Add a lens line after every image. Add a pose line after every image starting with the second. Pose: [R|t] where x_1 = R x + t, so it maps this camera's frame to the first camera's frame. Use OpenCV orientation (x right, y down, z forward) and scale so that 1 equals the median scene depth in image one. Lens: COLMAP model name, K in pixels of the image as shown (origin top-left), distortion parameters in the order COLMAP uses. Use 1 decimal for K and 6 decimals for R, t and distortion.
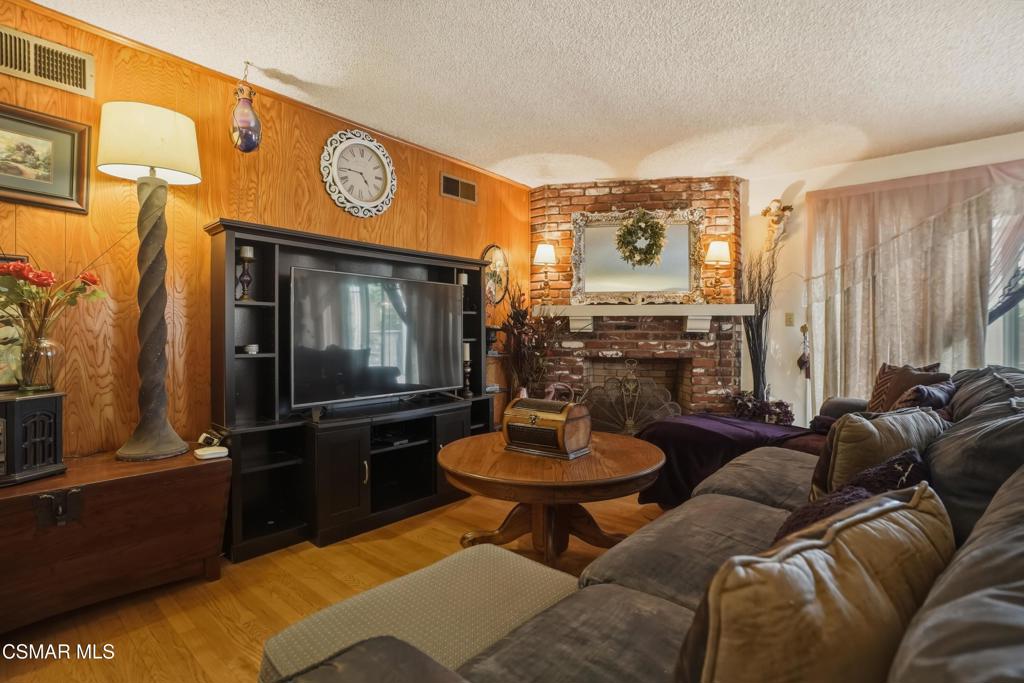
lens RADIAL K [[497.8, 0, 512.5], [0, 497.8, 335.1], [0, 0, 1]] dist [-0.001479, -0.000201]
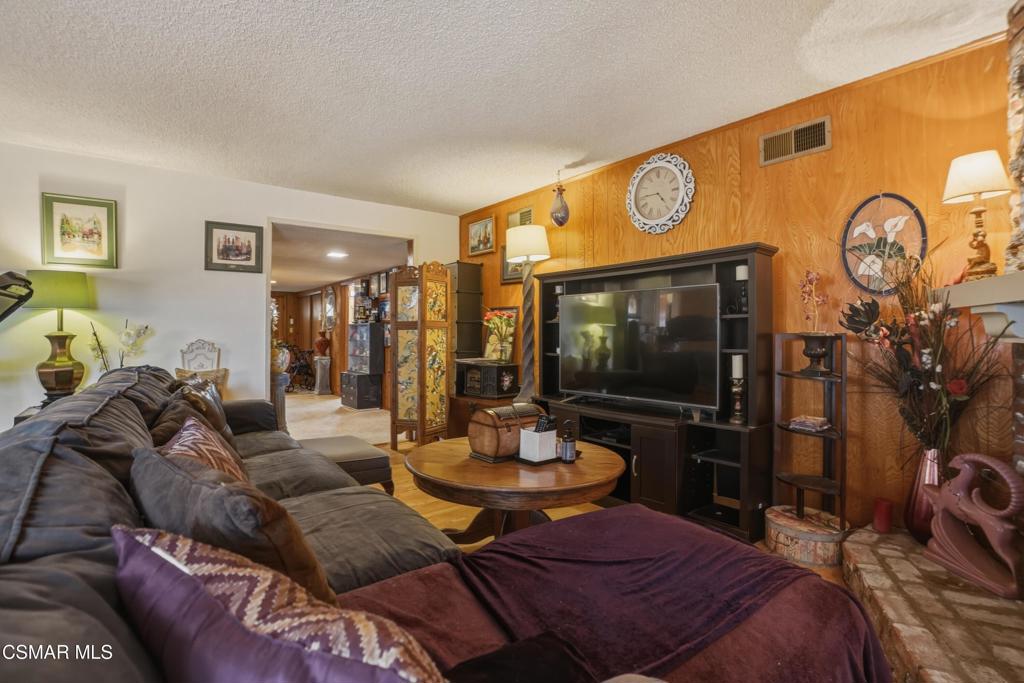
lens RADIAL K [[497.8, 0, 512.5], [0, 497.8, 335.1], [0, 0, 1]] dist [-0.001479, -0.000201]
pose [[-0.192934, -0.003801, -0.981204, 0.649091], [-0.009213, 0.999955, -0.002062, -0.009973], [0.981168, 0.008642, -0.192961, 0.717061]]
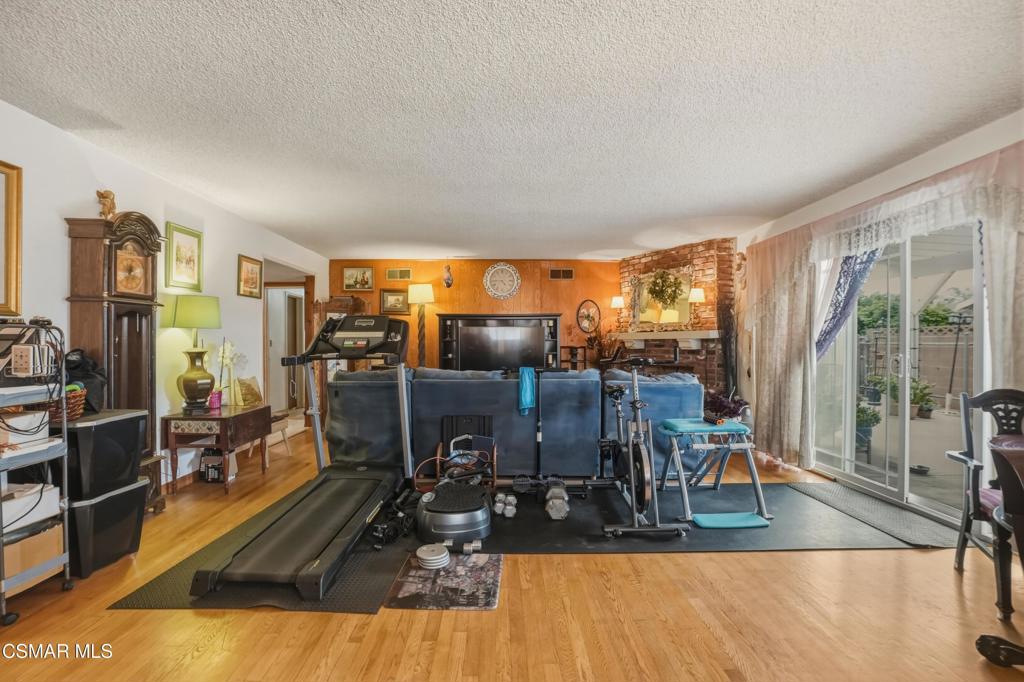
lens RADIAL K [[442.6, 0, 508.2], [0, 442.6, 345.4], [0, 0, 1]] dist [-0.000051, -0.000010]
pose [[0.665231, -0.003798, -0.746628, 0.991560], [0.001200, 0.999991, -0.004018, -0.013161], [0.746637, 0.001777, 0.665230, -0.274519]]
